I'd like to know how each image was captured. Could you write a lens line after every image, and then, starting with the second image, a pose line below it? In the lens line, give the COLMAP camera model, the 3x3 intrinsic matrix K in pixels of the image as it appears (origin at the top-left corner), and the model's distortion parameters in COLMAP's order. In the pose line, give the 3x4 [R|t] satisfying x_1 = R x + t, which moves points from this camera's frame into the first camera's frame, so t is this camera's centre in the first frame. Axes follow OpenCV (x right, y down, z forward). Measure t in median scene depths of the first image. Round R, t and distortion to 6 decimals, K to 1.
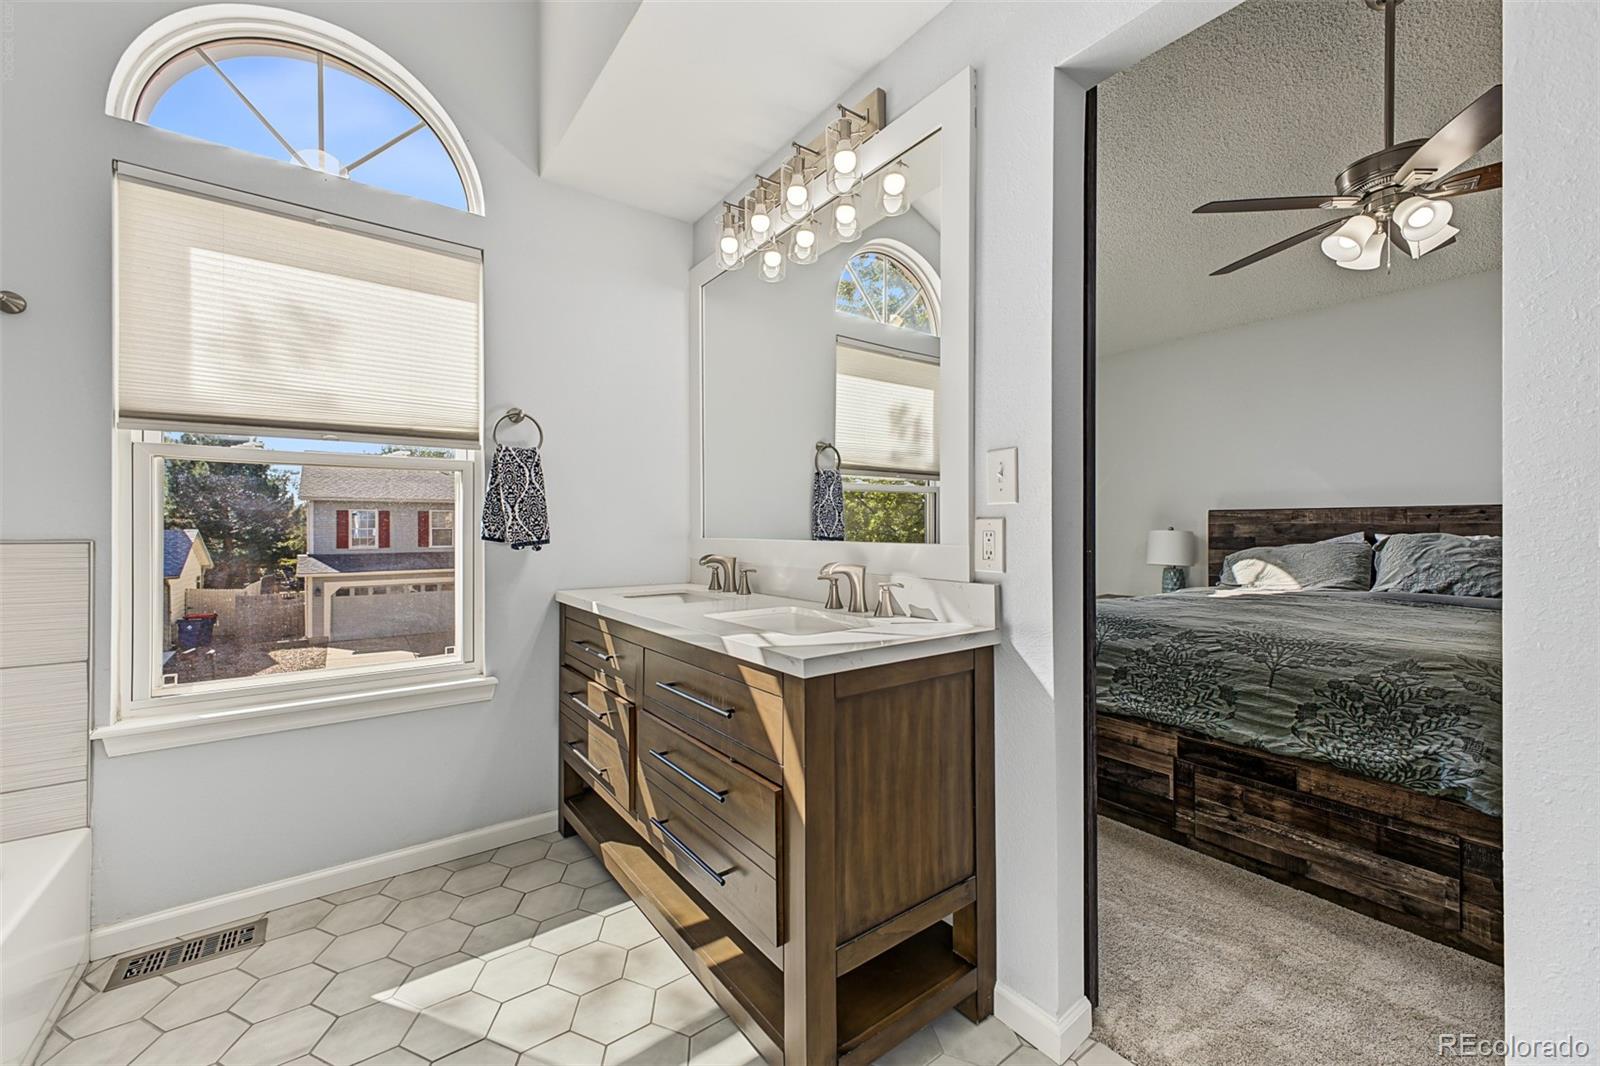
lens RADIAL K [[631.9, 0, 793.9], [0, 631.9, 527.3], [0, 0, 1]] dist [0.015289, -0.004027]
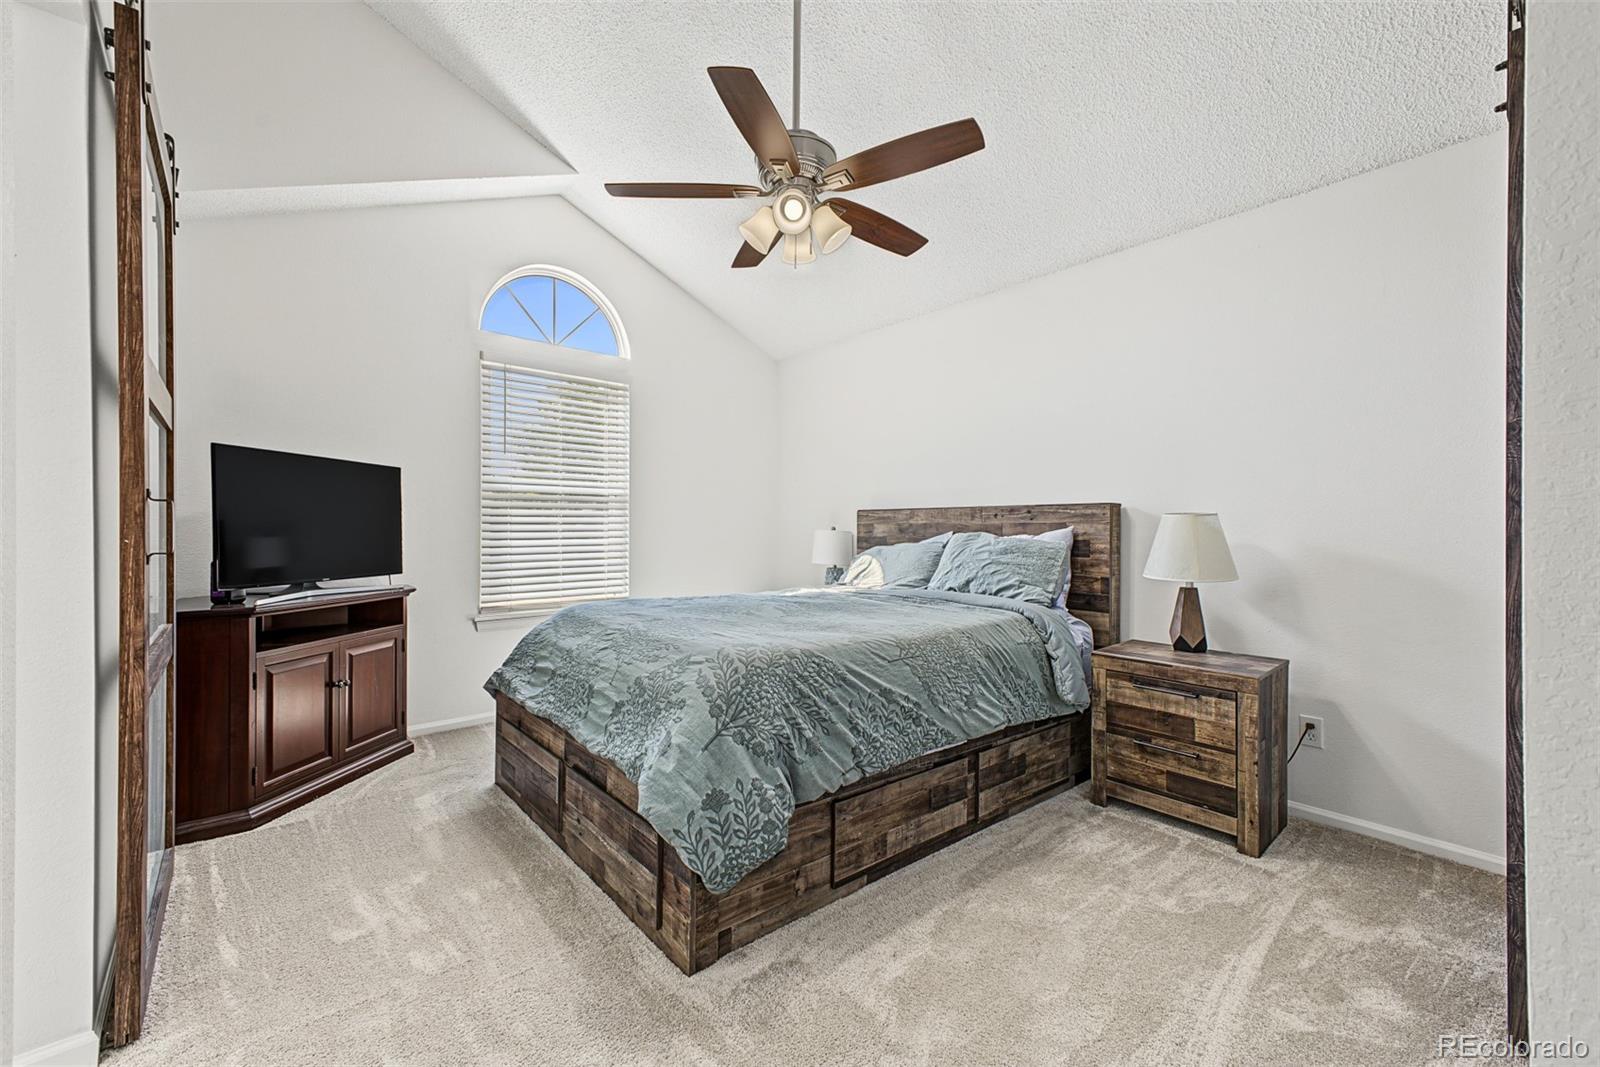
lens RADIAL K [[631.9, 0, 801.0], [0, 631.9, 529.2], [0, 0, 1]] dist [0.015289, -0.004027]
pose [[0.998717, 0.003162, 0.050532, 0.282812], [-0.003151, 0.999995, -0.000303, 0.002463], [-0.050533, 0.000143, 0.998722, 0.002413]]
